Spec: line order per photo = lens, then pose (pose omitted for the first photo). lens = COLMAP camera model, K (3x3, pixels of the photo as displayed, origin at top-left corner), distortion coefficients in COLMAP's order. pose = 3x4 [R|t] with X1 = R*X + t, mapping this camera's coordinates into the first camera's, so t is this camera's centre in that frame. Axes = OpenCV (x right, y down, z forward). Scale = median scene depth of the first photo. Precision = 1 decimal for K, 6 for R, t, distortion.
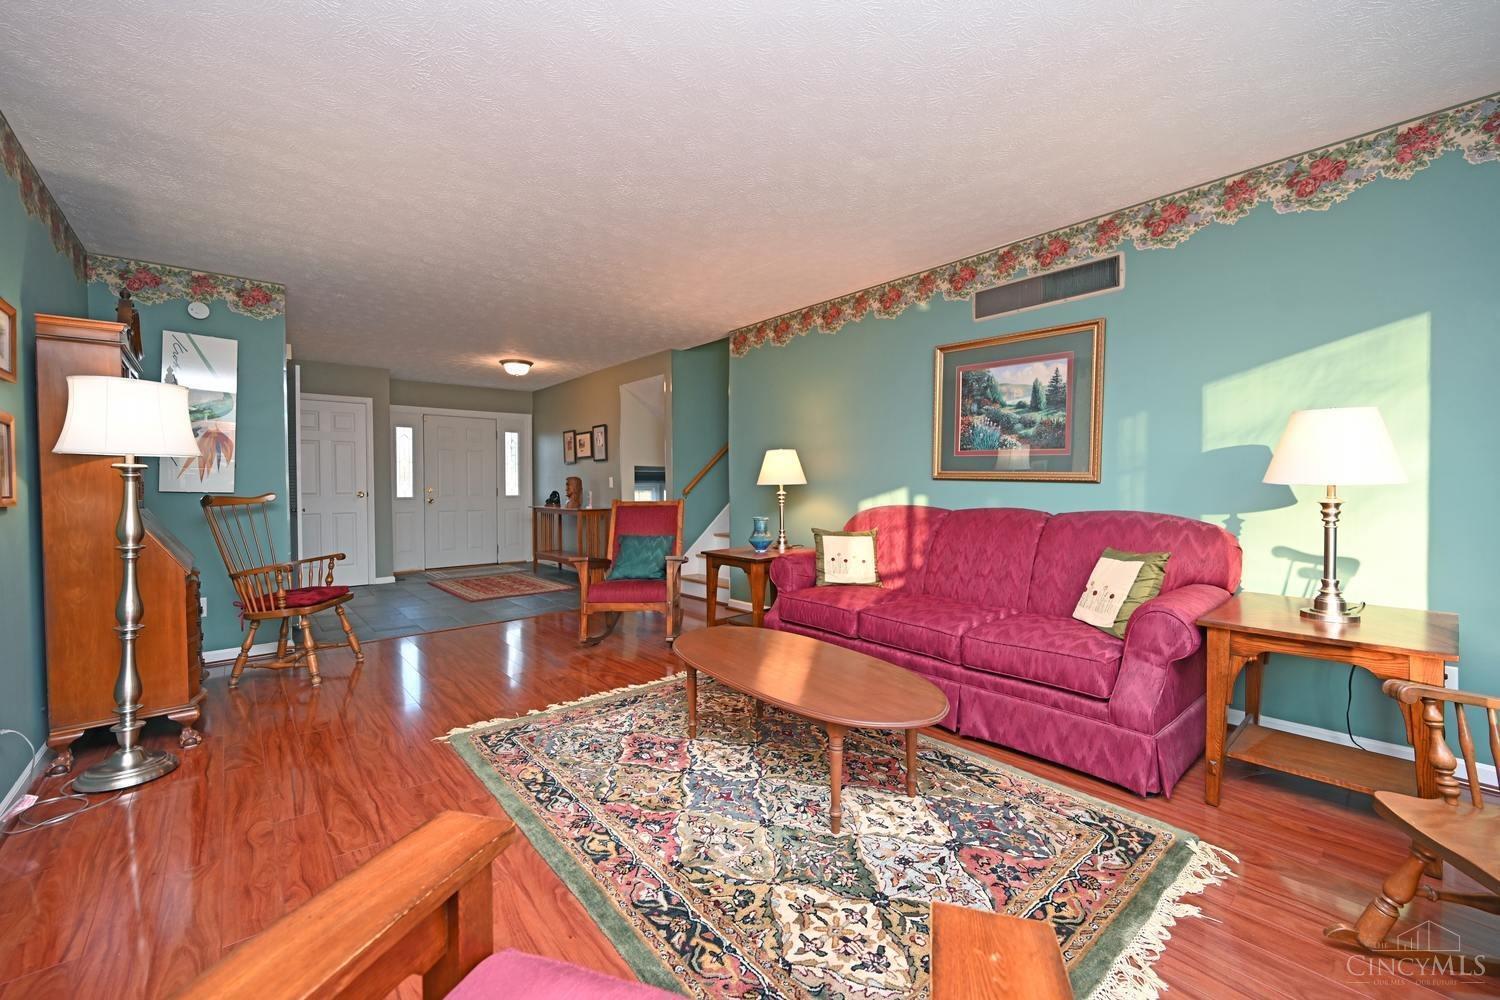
lens RADIAL K [[591.2, 0, 743.9], [0, 591.2, 496.8], [0, 0, 1]] dist [0.000522, 0.000570]
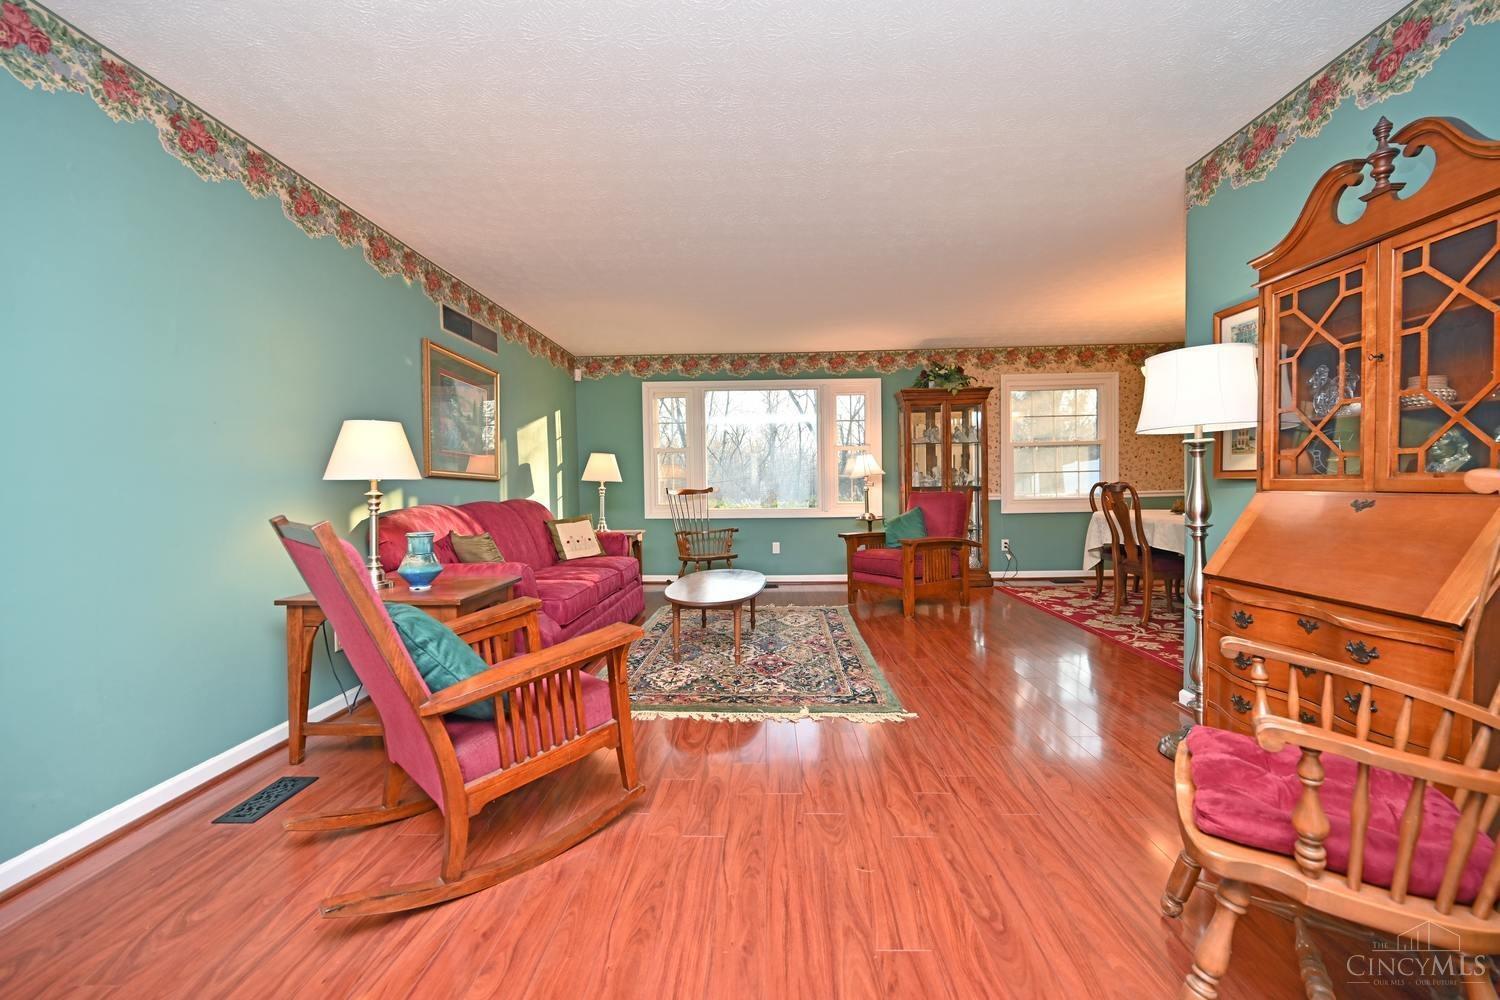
lens RADIAL K [[591.2, 0, 748.3], [0, 591.2, 502.2], [0, 0, 1]] dist [0.000522, 0.000570]
pose [[-0.732300, -0.002467, 0.680978, -0.663876], [0.035167, 0.998522, 0.041435, -0.009886], [-0.680074, 0.054291, -0.731131, 1.269672]]
